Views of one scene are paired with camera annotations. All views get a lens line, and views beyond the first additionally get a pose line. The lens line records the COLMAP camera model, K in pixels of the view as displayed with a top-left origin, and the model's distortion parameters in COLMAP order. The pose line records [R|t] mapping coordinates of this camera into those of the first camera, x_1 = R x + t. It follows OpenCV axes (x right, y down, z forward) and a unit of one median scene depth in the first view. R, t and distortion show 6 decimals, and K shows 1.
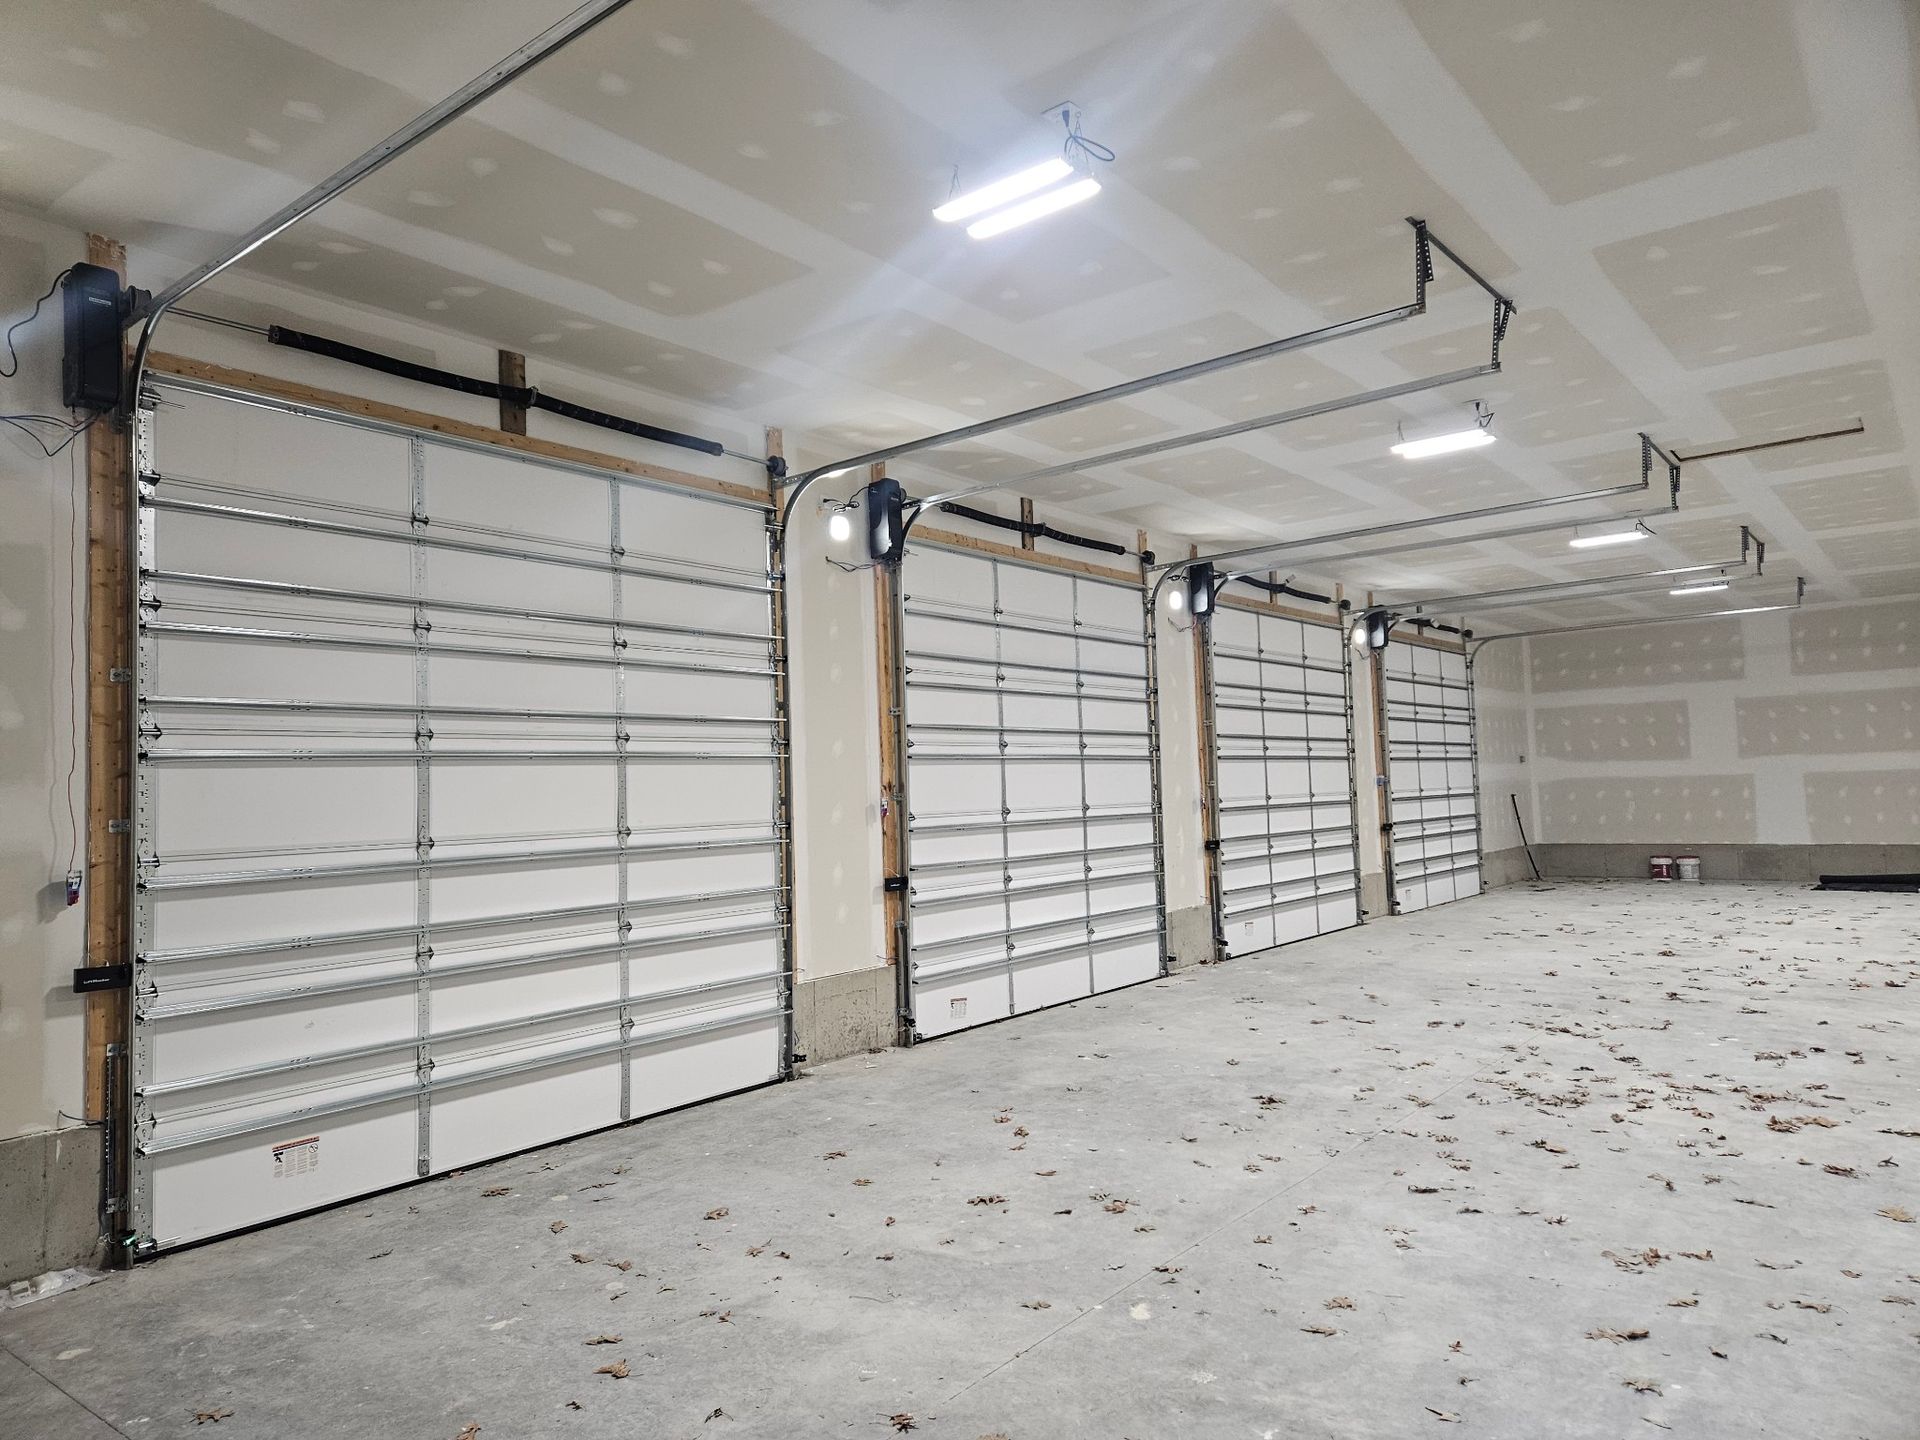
lens RADIAL K [[1264.8, 0, 926.8], [0, 1264.8, 725.6], [0, 0, 1]] dist [0.091580, -0.066813]
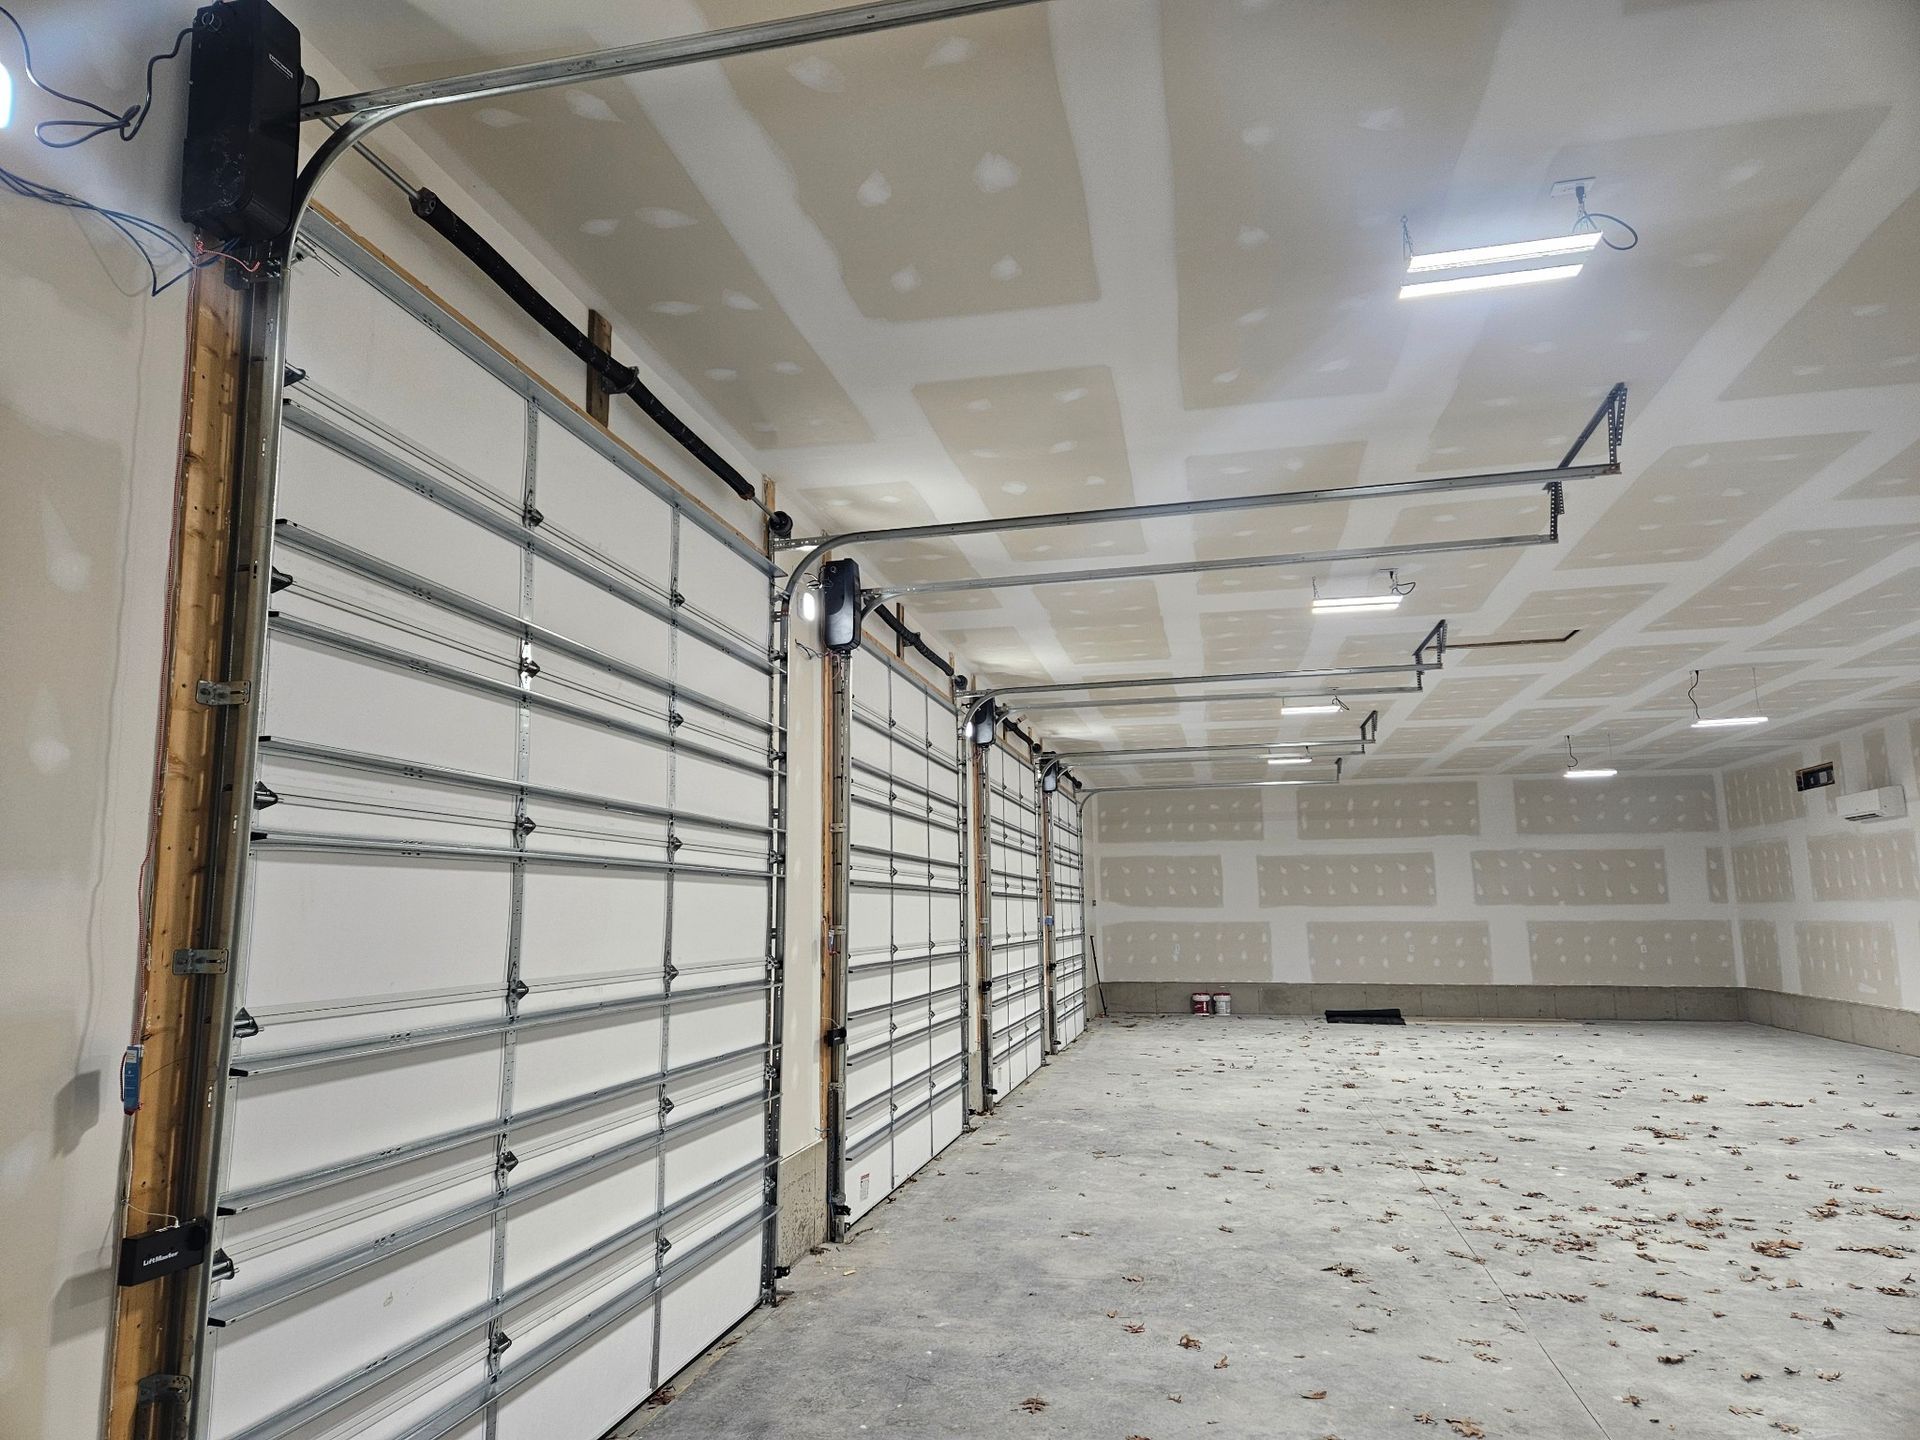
lens RADIAL K [[1264.8, 0, 926.8], [0, 1264.8, 725.6], [0, 0, 1]] dist [0.091580, -0.066813]
pose [[0.893583, 0.088527, 0.440083, -0.476433], [-0.041239, 0.992405, -0.115898, 0.022724], [-0.447000, 0.085416, 0.890446, 0.286432]]
